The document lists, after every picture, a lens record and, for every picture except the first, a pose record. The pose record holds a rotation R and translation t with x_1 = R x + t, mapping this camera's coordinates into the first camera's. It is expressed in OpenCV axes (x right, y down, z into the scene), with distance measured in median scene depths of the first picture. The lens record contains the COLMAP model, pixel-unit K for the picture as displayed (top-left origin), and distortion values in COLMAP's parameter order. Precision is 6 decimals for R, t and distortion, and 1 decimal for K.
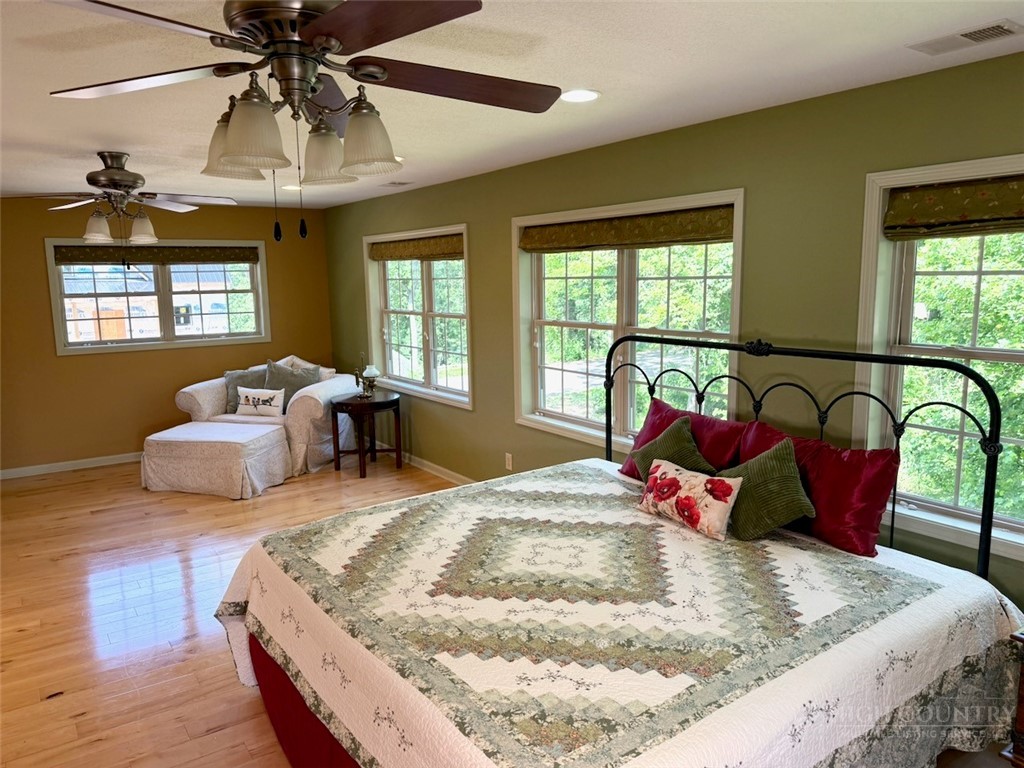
lens RADIAL K [[727.0, 0, 516.4], [0, 727.0, 386.6], [0, 0, 1]] dist [0.049895, 0.001920]
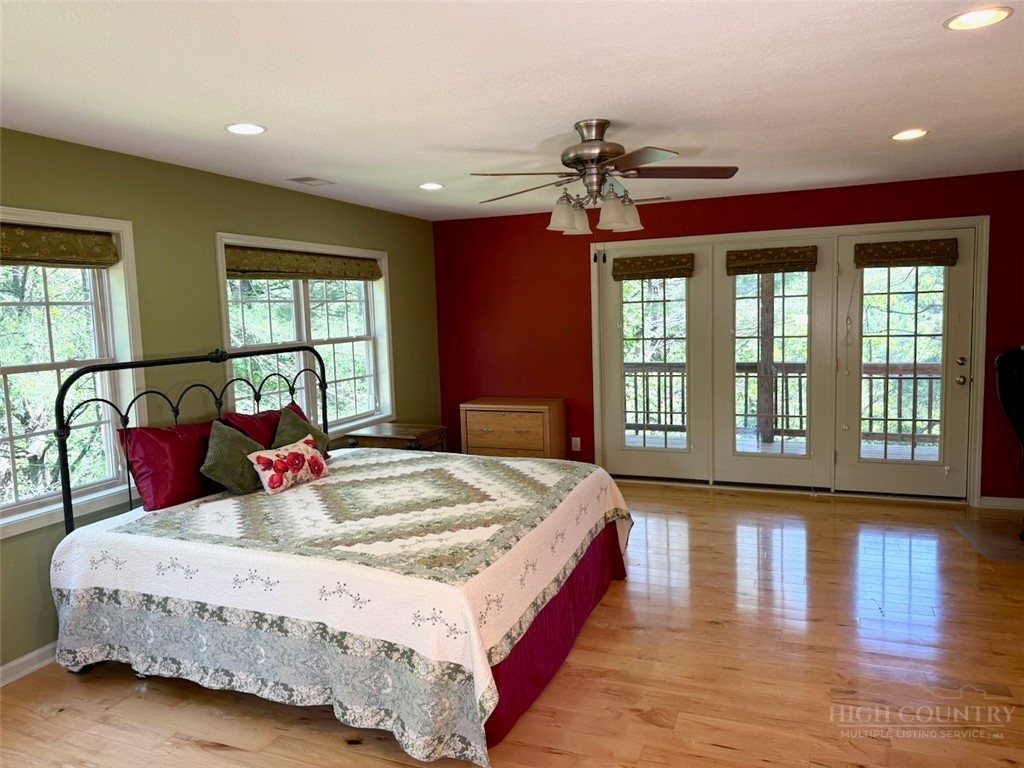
lens RADIAL K [[727.0, 0, 515.5], [0, 727.0, 380.2], [0, 0, 1]] dist [0.049895, 0.001920]
pose [[-0.541564, -0.066017, 0.838064, -1.073711], [0.158541, 0.971002, 0.178940, -0.167378], [-0.825575, 0.229775, -0.515393, 1.312004]]
